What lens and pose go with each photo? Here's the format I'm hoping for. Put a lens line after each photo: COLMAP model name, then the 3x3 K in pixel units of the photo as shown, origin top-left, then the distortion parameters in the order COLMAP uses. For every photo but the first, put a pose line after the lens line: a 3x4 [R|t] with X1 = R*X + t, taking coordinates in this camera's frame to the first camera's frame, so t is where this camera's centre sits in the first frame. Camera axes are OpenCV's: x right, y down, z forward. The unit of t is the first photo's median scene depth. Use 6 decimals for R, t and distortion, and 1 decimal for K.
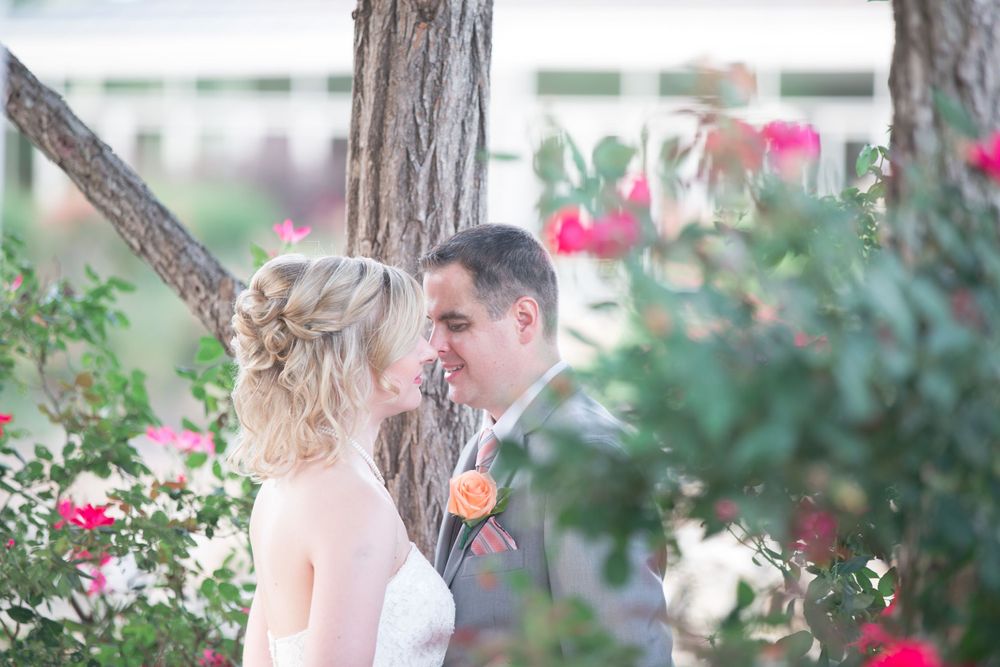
lens RADIAL K [[5679.0, 0, 500.9], [0, 5679.0, 335.9], [0, 0, 1]] dist [-0.851464, 0.000000]
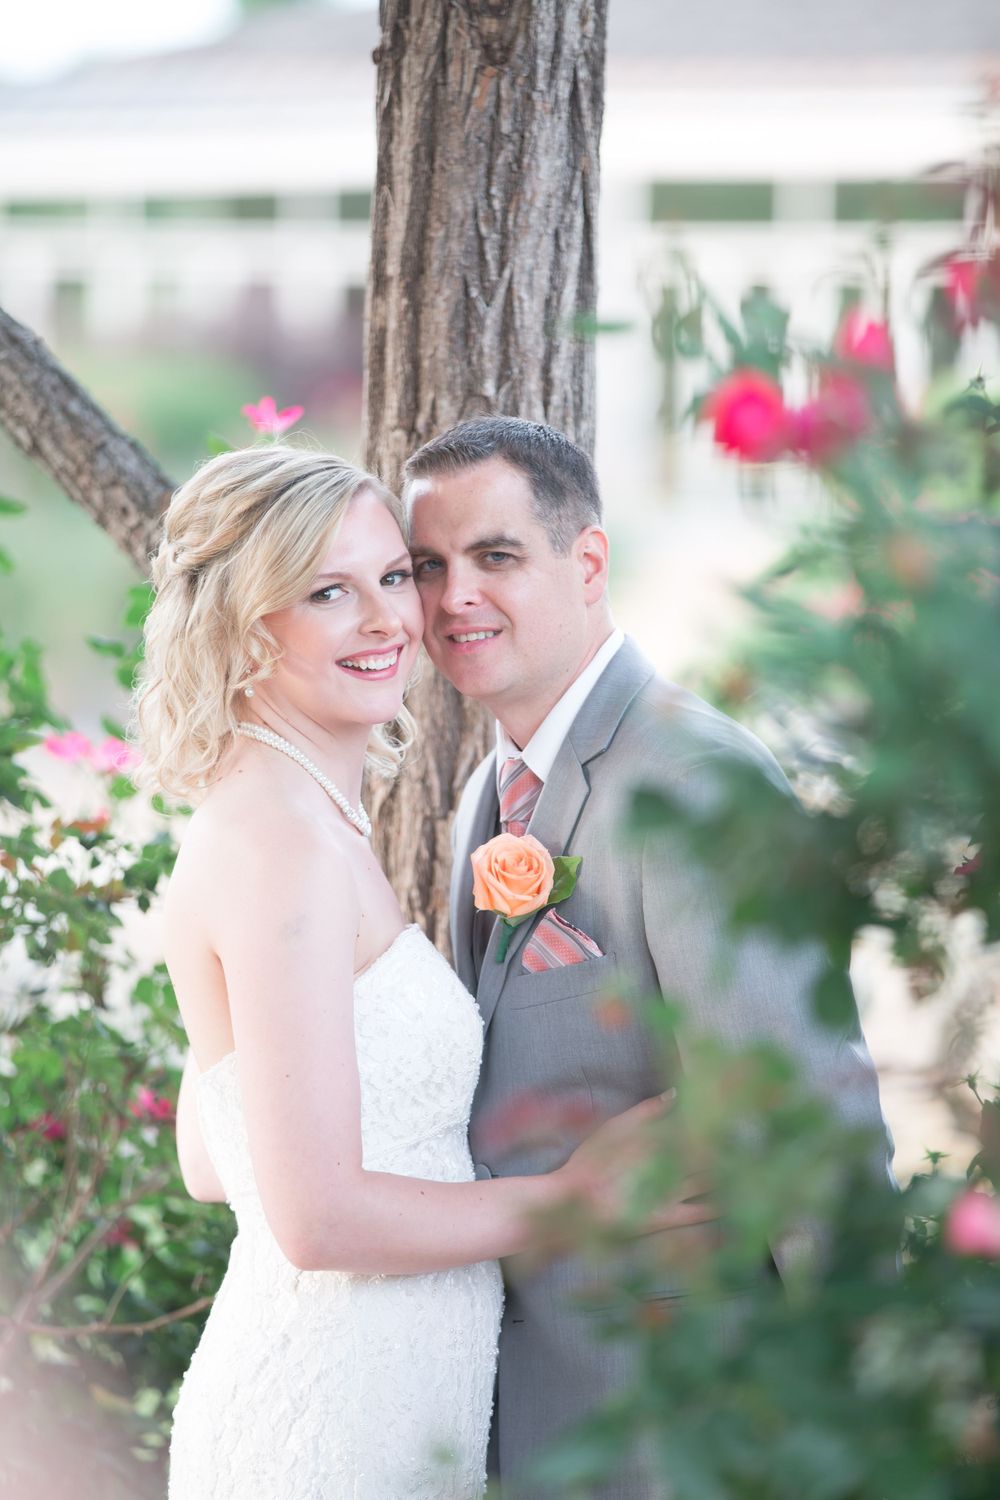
lens RADIAL K [[8207.0, 0, 501.9], [0, 8207.0, 747.2], [0, 0, 1]] dist [0.614093, 0.000000]
pose [[0.999935, -0.003728, -0.010764, -0.002916], [0.003943, 0.999791, 0.020076, -0.000276], [0.010687, -0.020118, 0.999741, 0.104656]]
